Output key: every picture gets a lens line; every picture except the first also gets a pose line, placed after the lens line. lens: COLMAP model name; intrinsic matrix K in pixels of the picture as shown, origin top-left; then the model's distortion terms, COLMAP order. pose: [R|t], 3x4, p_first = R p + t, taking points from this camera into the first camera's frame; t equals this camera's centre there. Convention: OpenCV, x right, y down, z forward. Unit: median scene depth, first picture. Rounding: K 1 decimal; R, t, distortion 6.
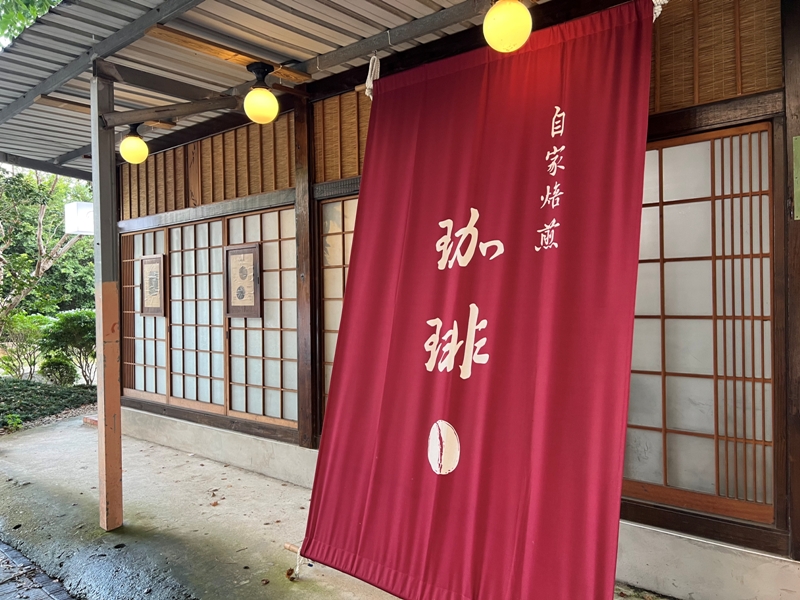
lens RADIAL K [[616.5, 0, 399.3], [0, 616.5, 299.0], [0, 0, 1]] dist [0.057214, -0.016115]
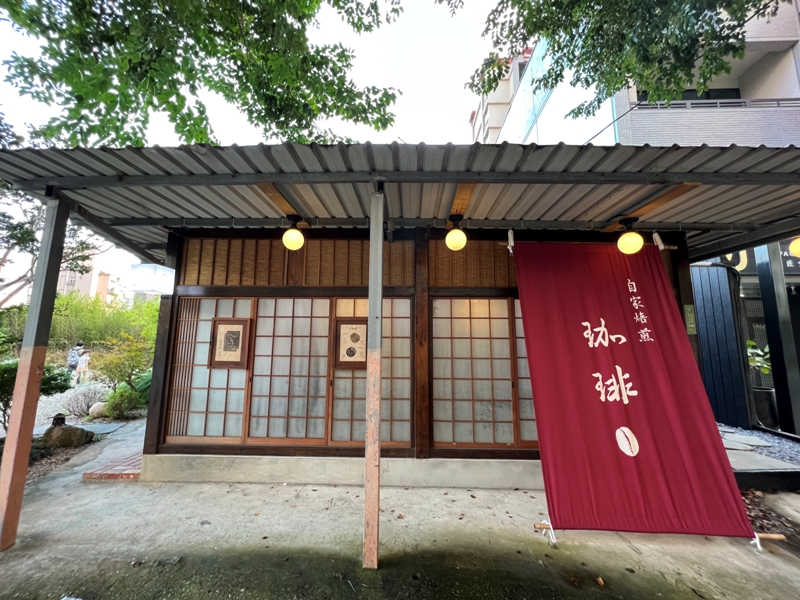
lens RADIAL K [[319.3, 0, 400.6], [0, 319.3, 299.8], [0, 0, 1]] dist [-0.000489, 0.000052]
pose [[0.762163, 0.110704, 0.637850, -1.071883], [-0.018627, 0.988613, -0.149324, -0.034491], [-0.647117, 0.101928, 0.755546, 0.606658]]
